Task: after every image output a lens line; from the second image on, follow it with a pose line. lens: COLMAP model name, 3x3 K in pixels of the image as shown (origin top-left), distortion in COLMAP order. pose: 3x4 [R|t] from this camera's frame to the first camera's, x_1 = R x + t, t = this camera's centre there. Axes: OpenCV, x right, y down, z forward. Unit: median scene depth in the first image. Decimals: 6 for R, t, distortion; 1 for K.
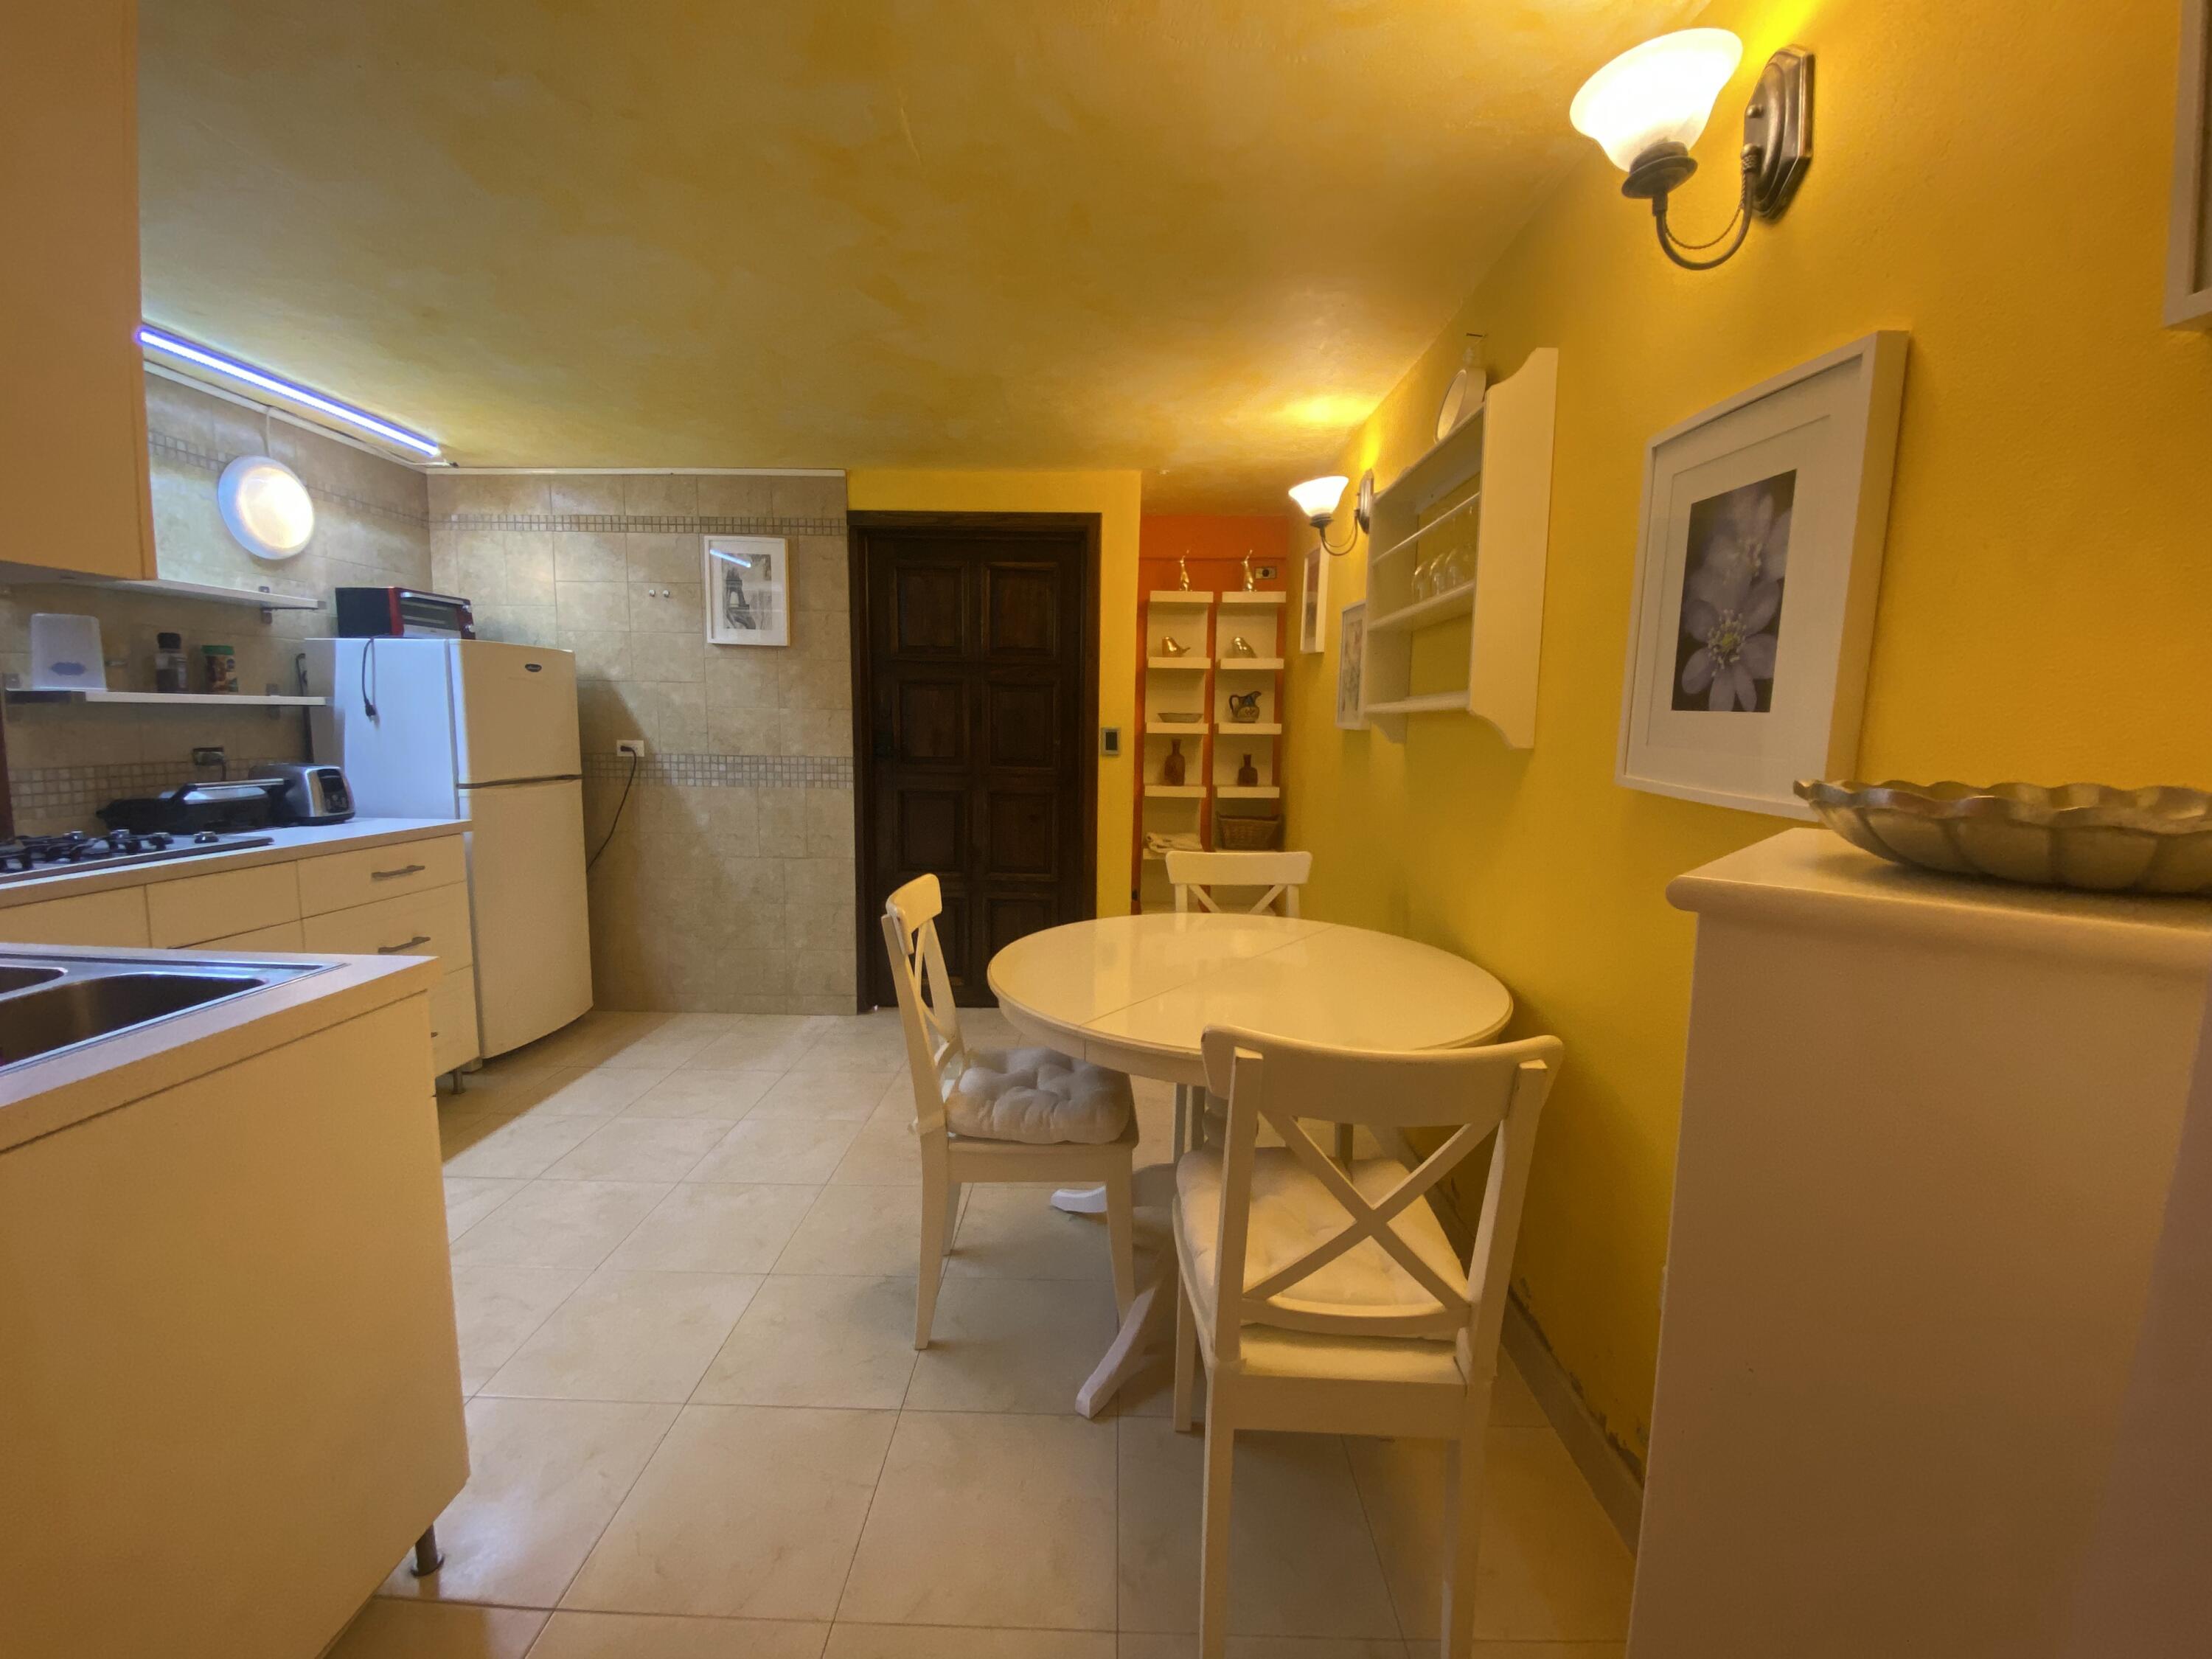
lens RADIAL K [[886.8, 0, 1102.8], [0, 886.8, 832.4], [0, 0, 1]] dist [0.028885, -0.026310]
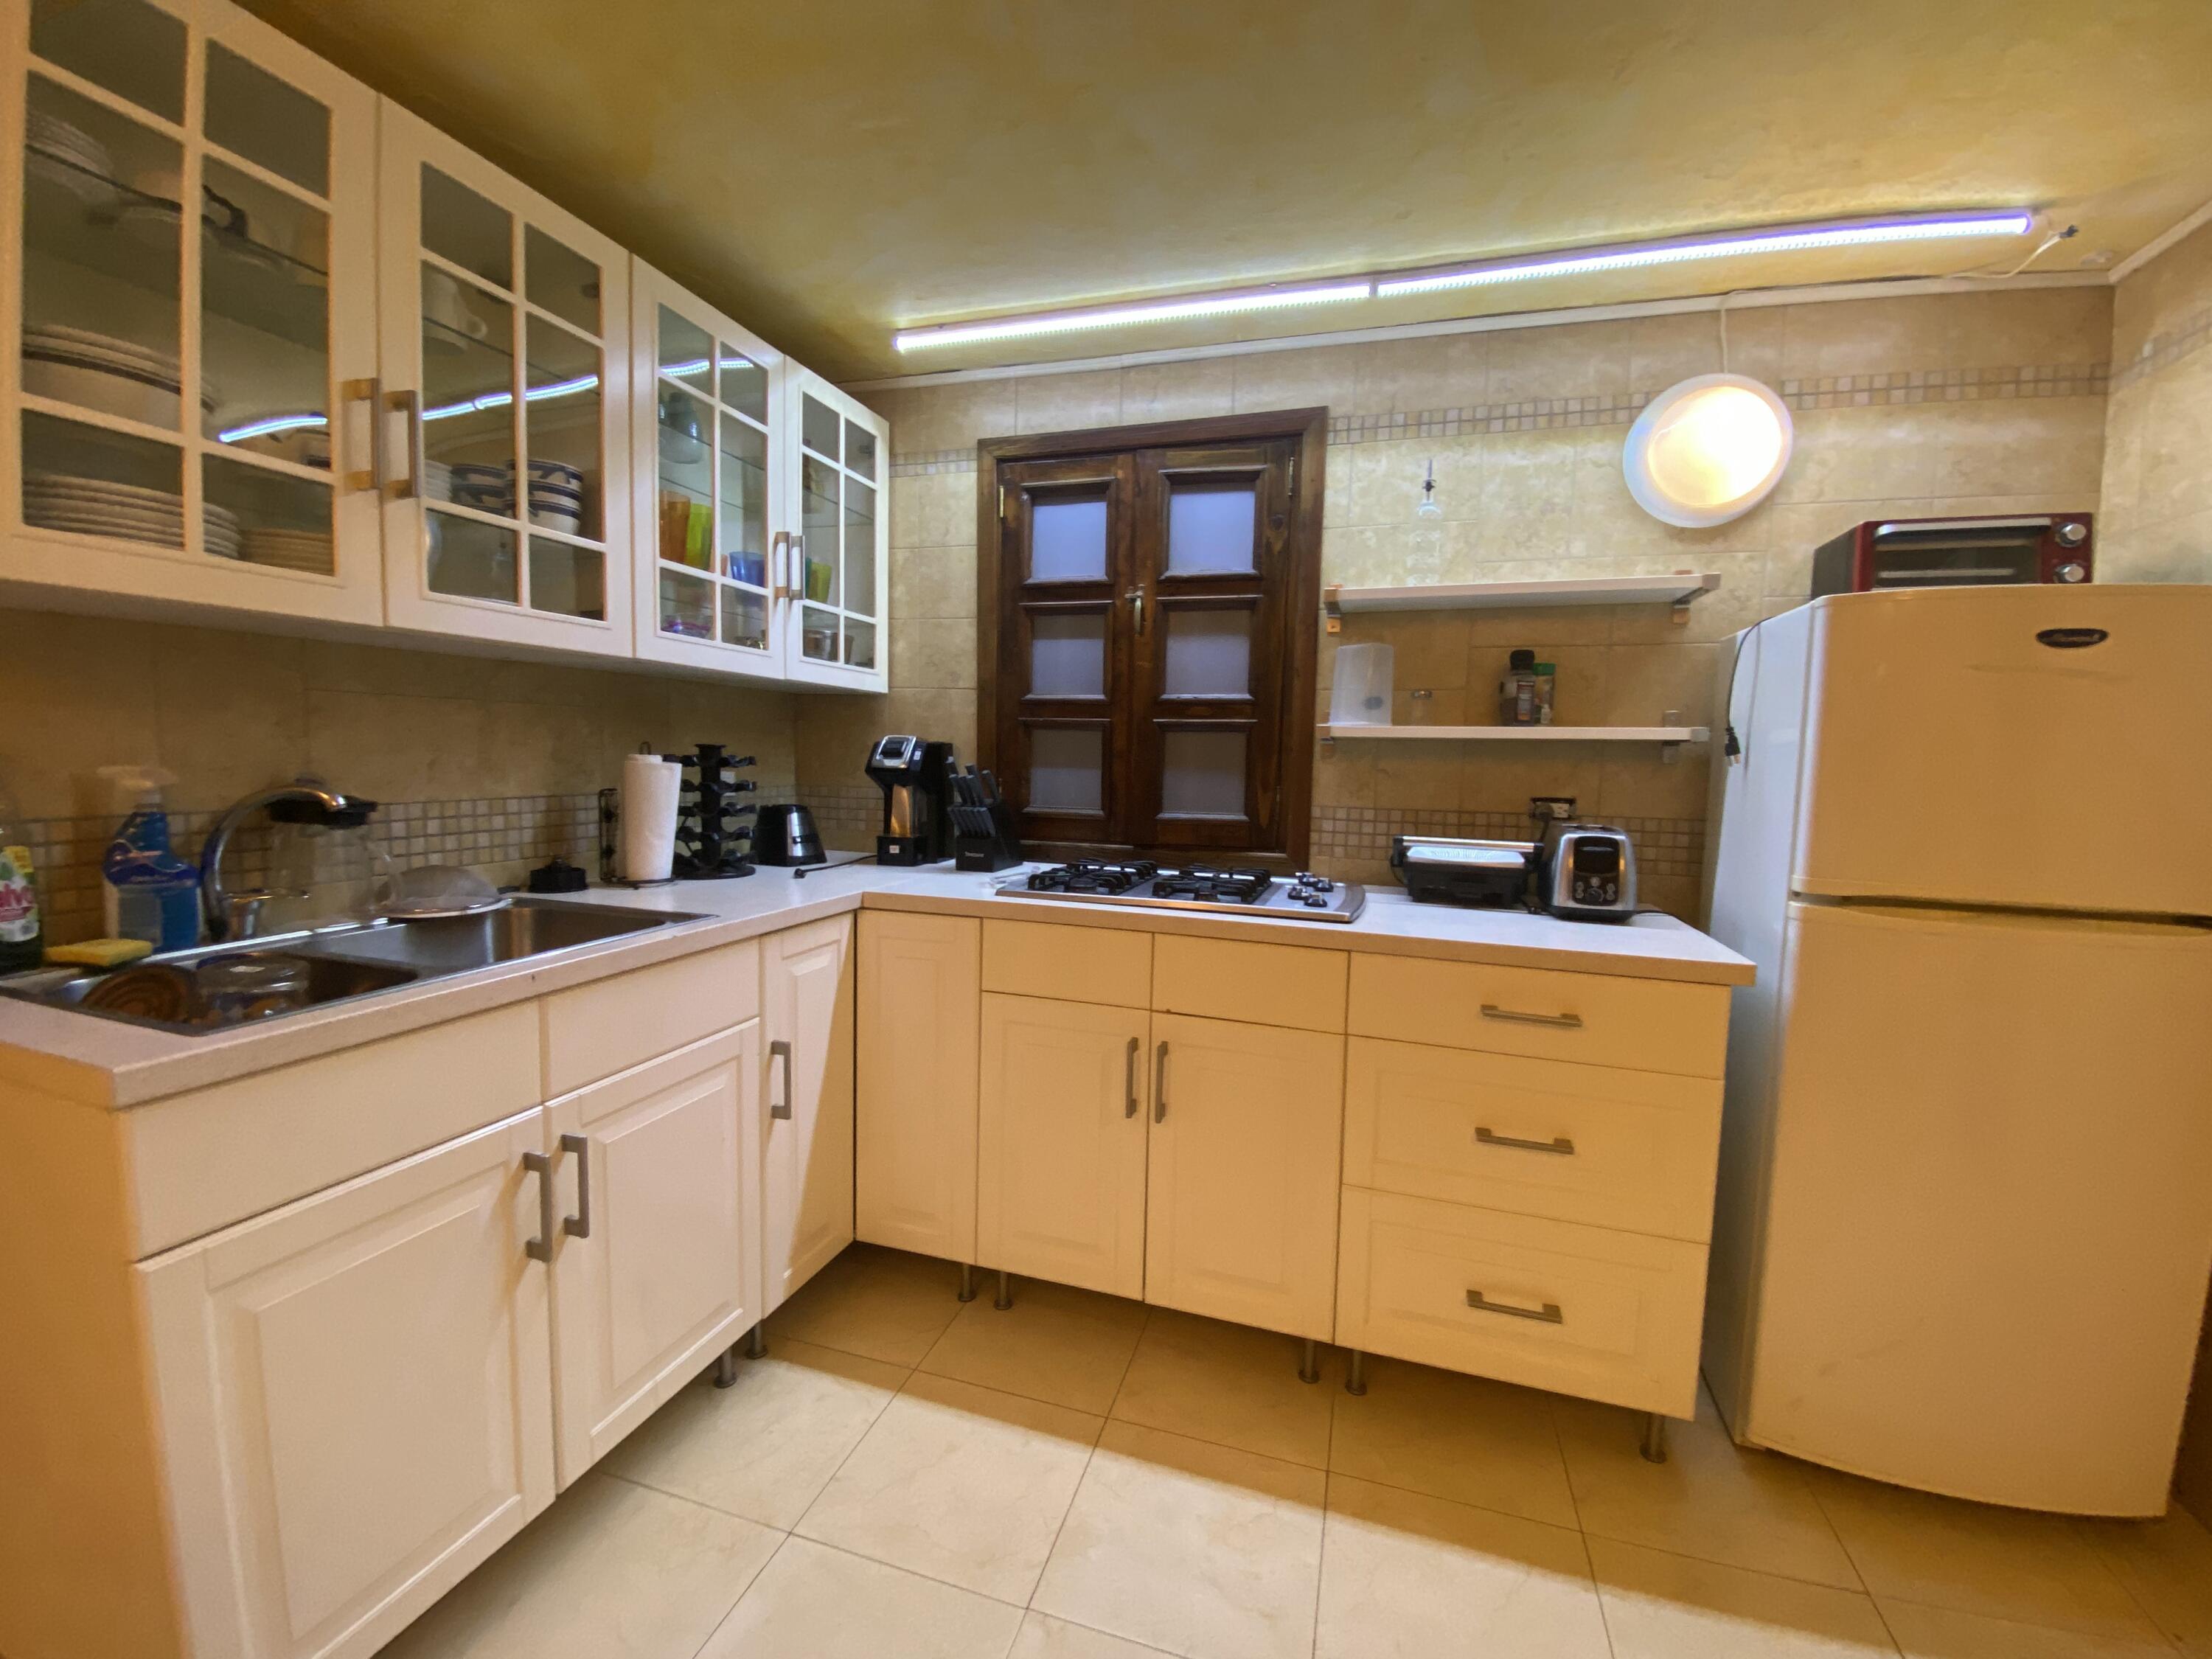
lens RADIAL K [[886.8, 0, 1102.8], [0, 886.8, 832.4], [0, 0, 1]] dist [0.028885, -0.026310]
pose [[-0.277888, 0.062480, -0.958579, -0.137680], [-0.141186, 0.984389, 0.105092, -0.081652], [0.950181, 0.164542, -0.264729, 0.742596]]
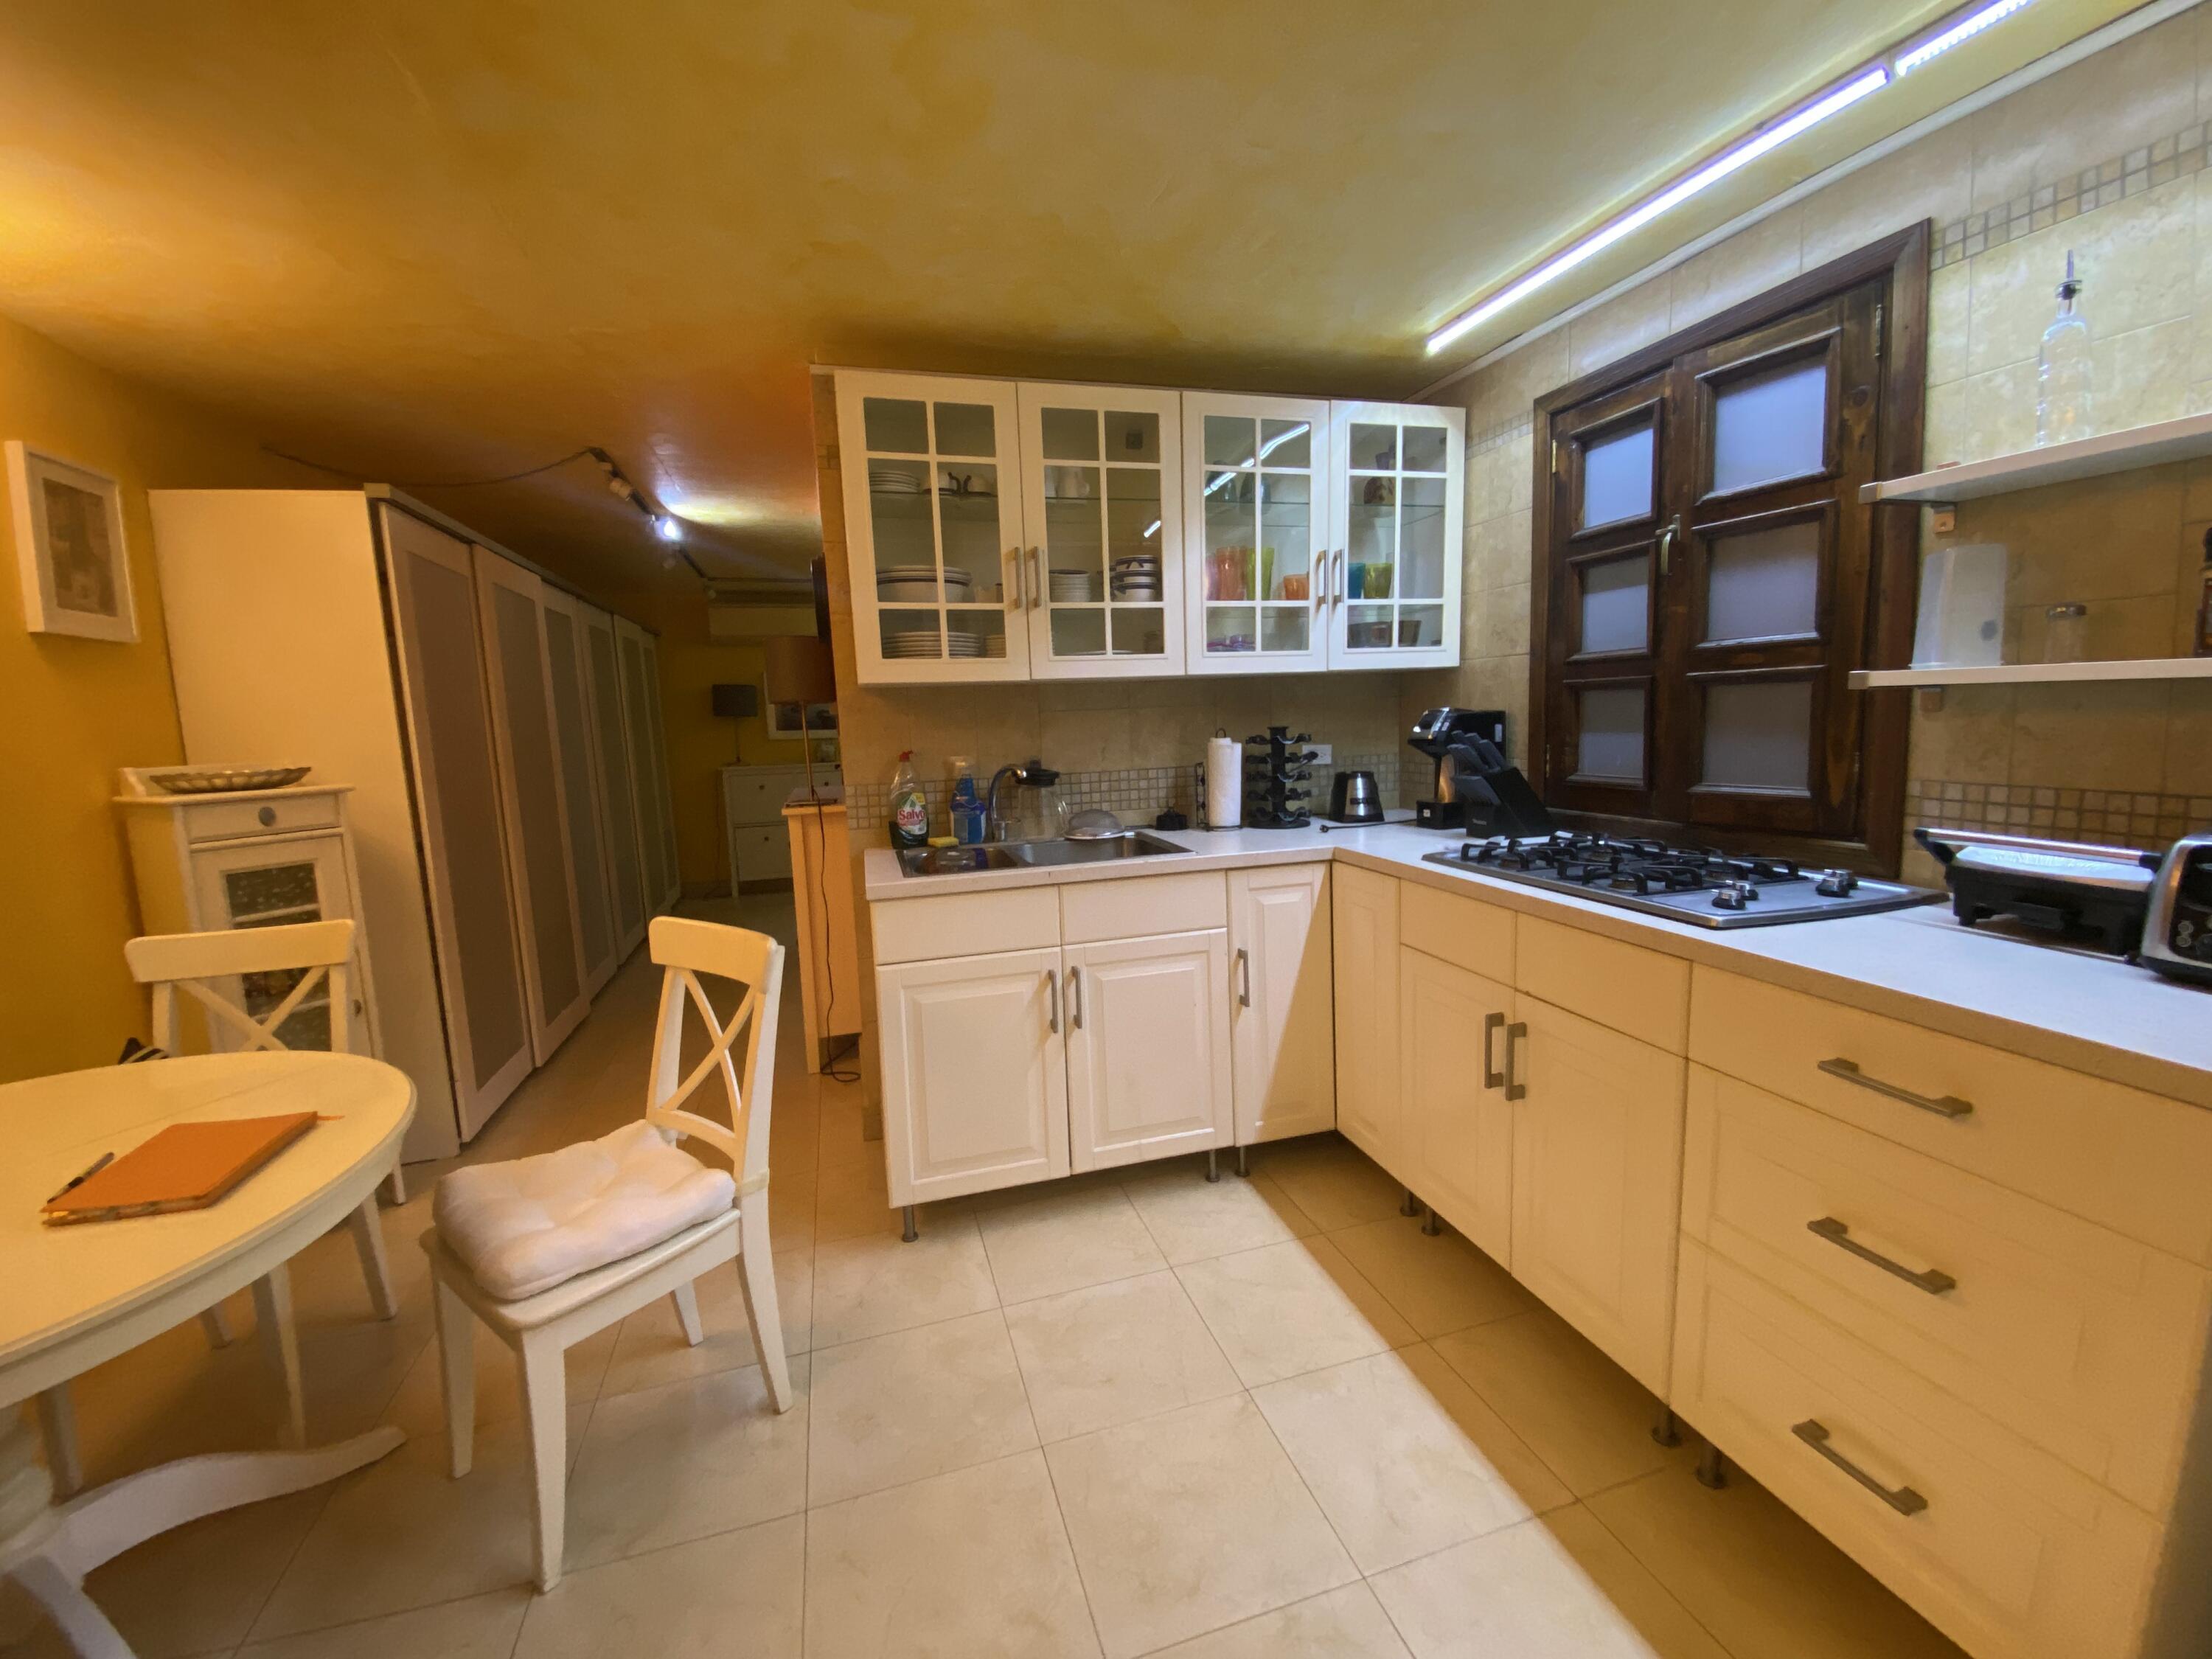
lens RADIAL K [[886.8, 0, 1102.8], [0, 886.8, 832.4], [0, 0, 1]] dist [0.028885, -0.026310]
pose [[-0.952714, 0.061193, -0.297643, -0.275416], [-0.011934, 0.971222, 0.237878, -0.140893], [0.303634, 0.230182, -0.924566, 1.062787]]
